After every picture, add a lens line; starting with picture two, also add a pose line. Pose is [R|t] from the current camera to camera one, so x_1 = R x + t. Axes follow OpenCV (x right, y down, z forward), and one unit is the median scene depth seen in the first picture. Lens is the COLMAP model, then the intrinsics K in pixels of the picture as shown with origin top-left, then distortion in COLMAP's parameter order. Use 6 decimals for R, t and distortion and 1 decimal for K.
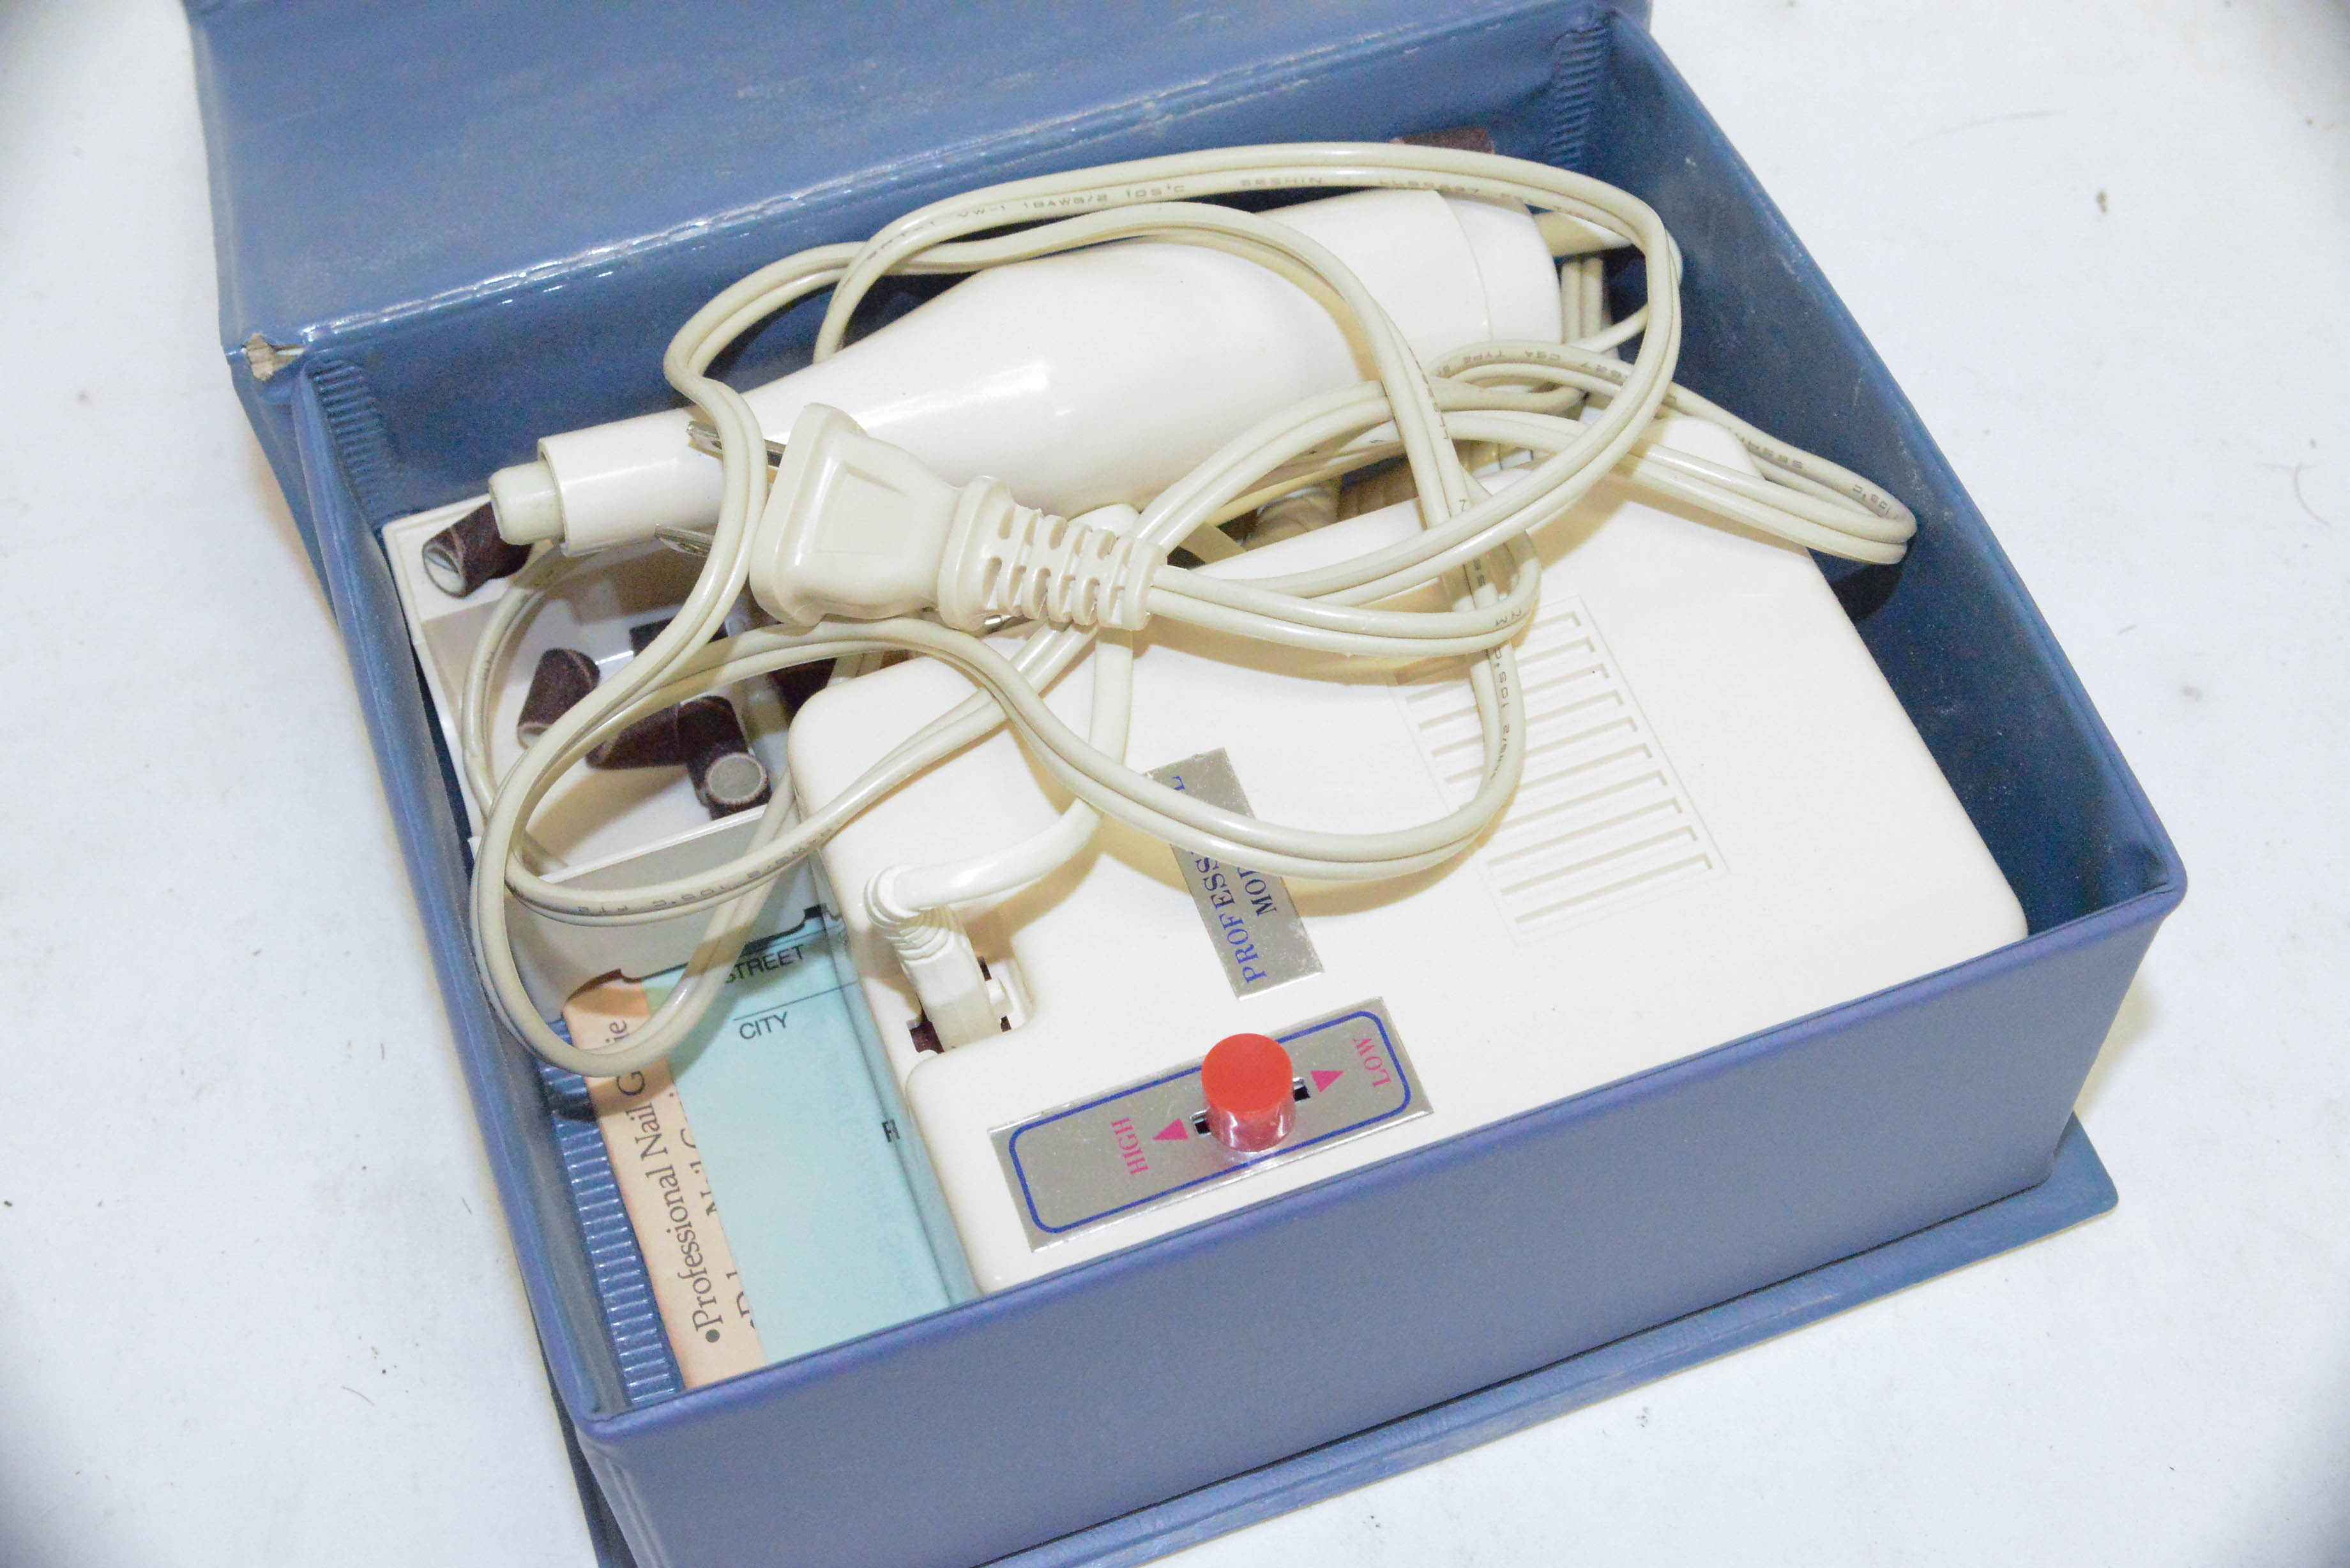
lens RADIAL K [[3027.7, 0, 1196.7], [0, 3027.7, 785.9], [0, 0, 1]] dist [0.000563, 0.011935]
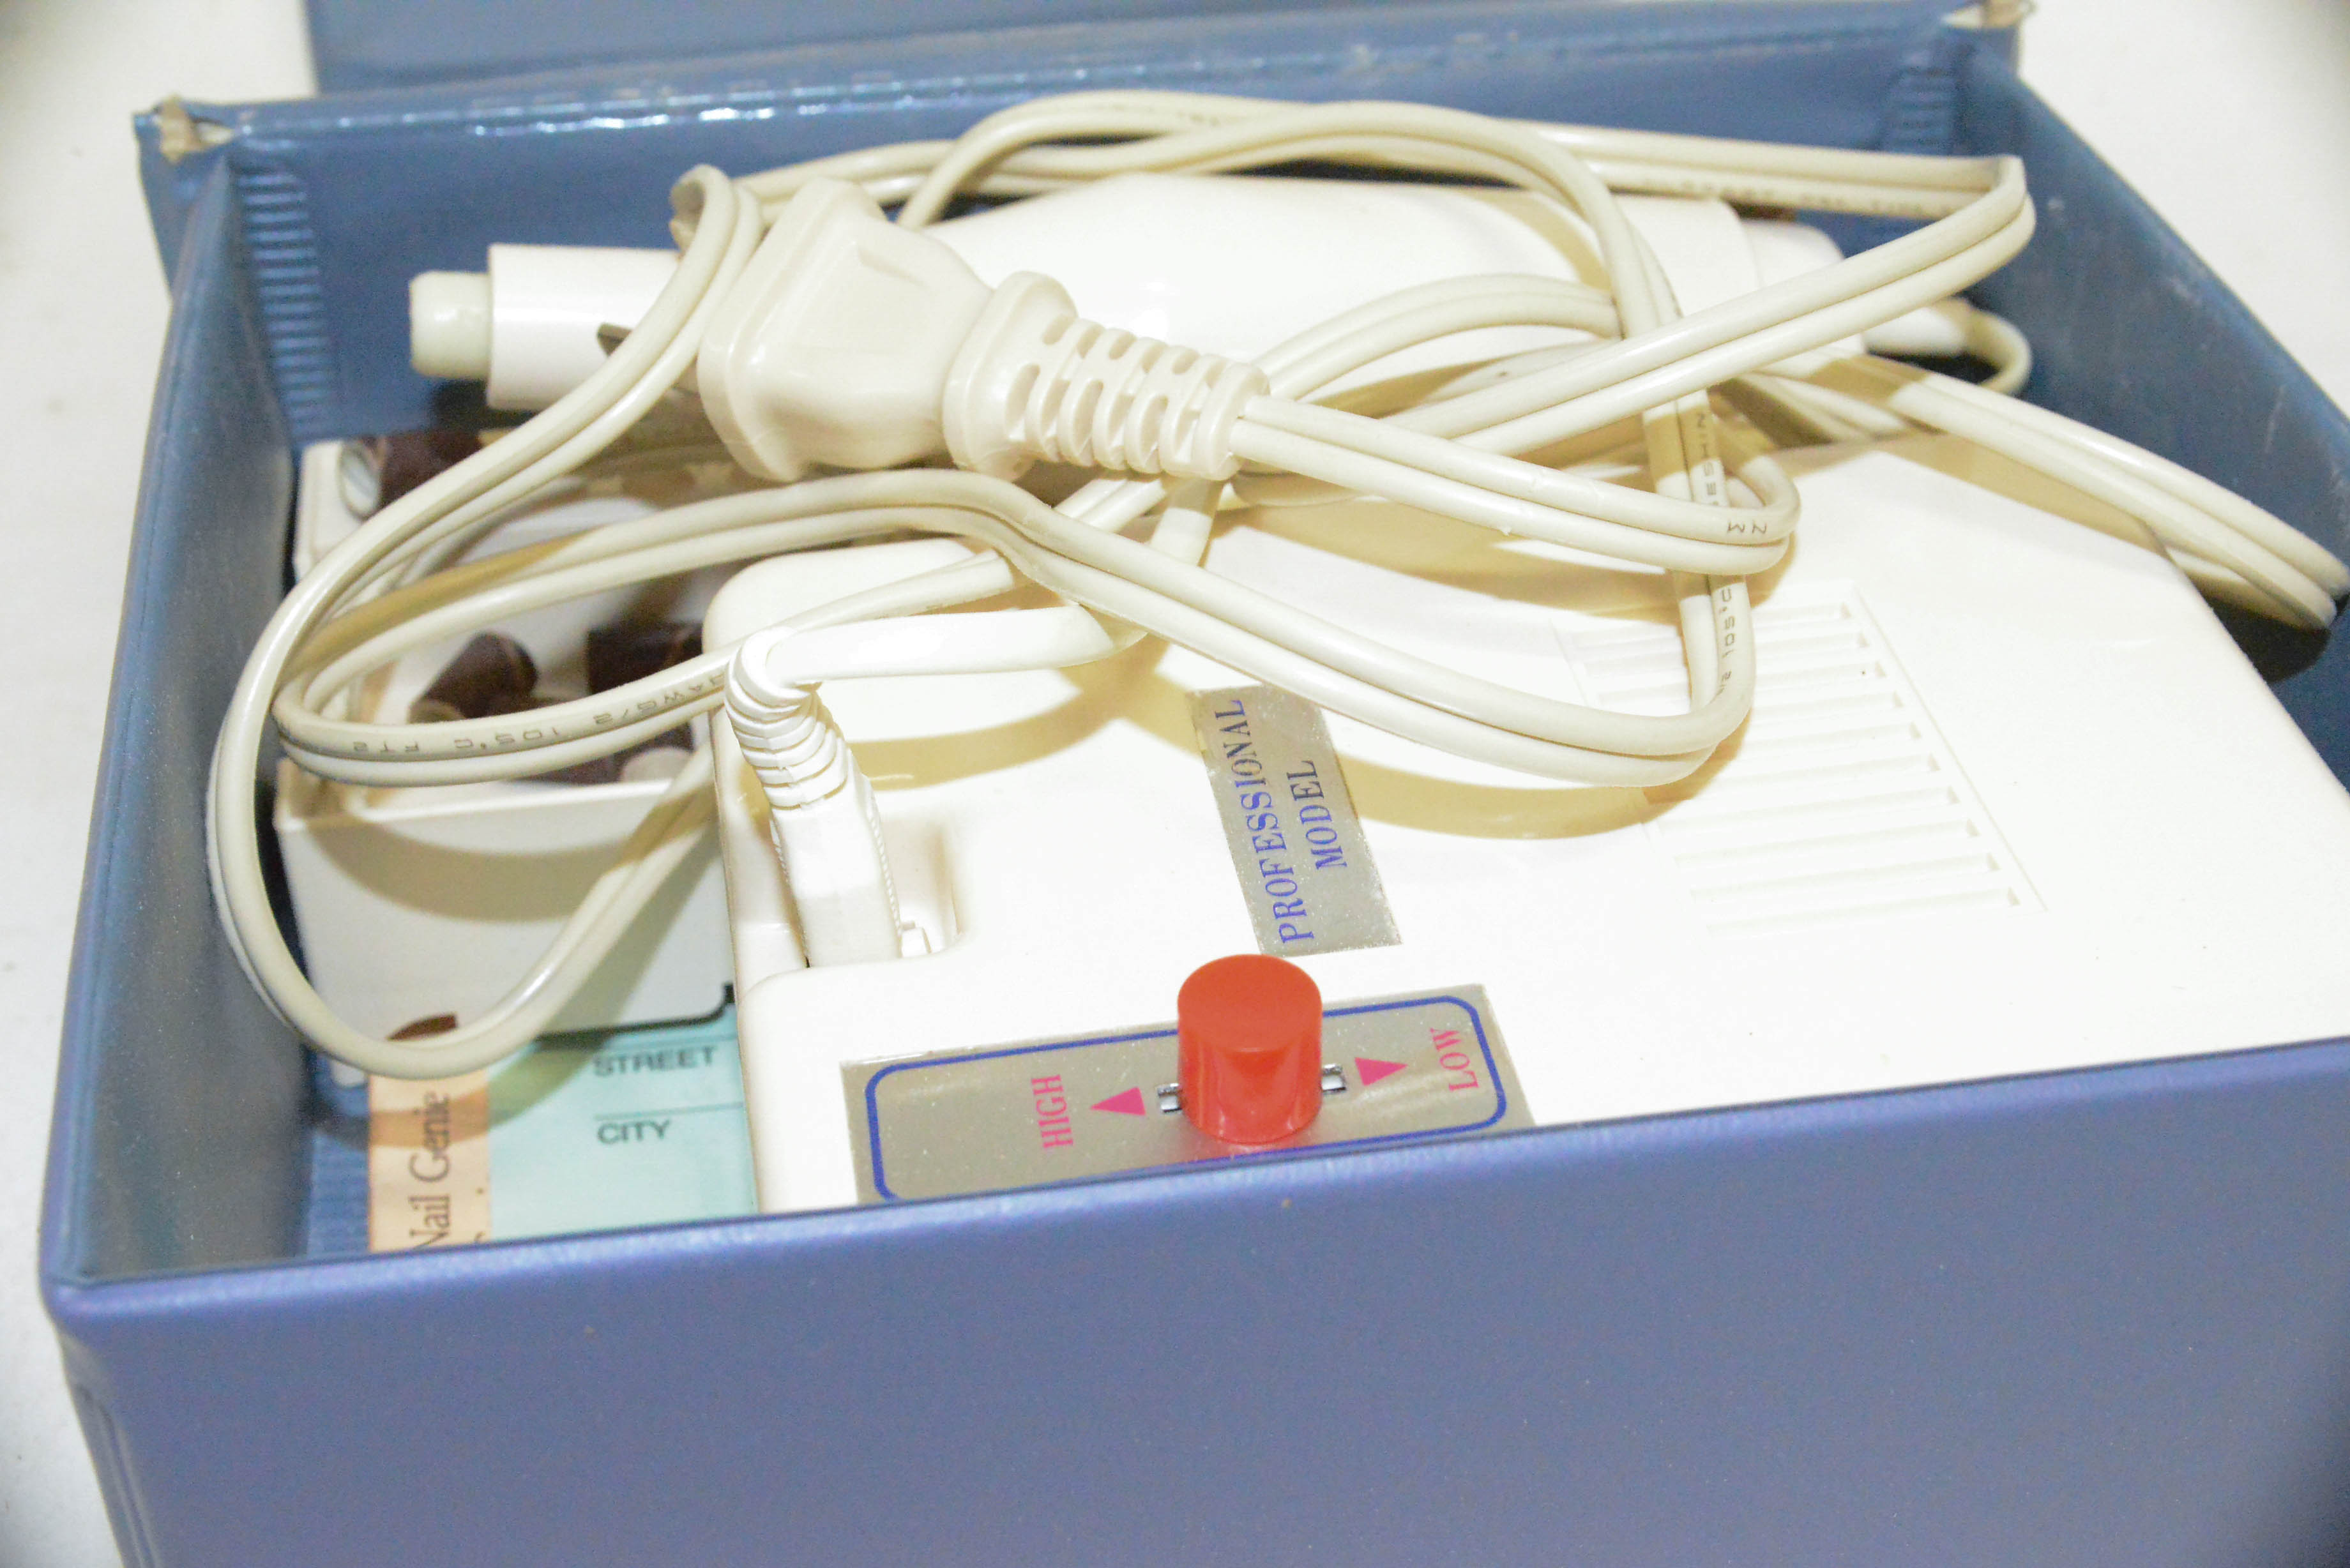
lens RADIAL K [[3027.7, 0, 1196.7], [0, 3027.7, 785.9], [0, 0, 1]] dist [0.000563, 0.011935]
pose [[0.984435, 0.132347, -0.115637, 0.067803], [-0.161658, 0.940030, -0.300351, 0.226953], [0.068952, 0.314370, 0.946793, 0.363027]]
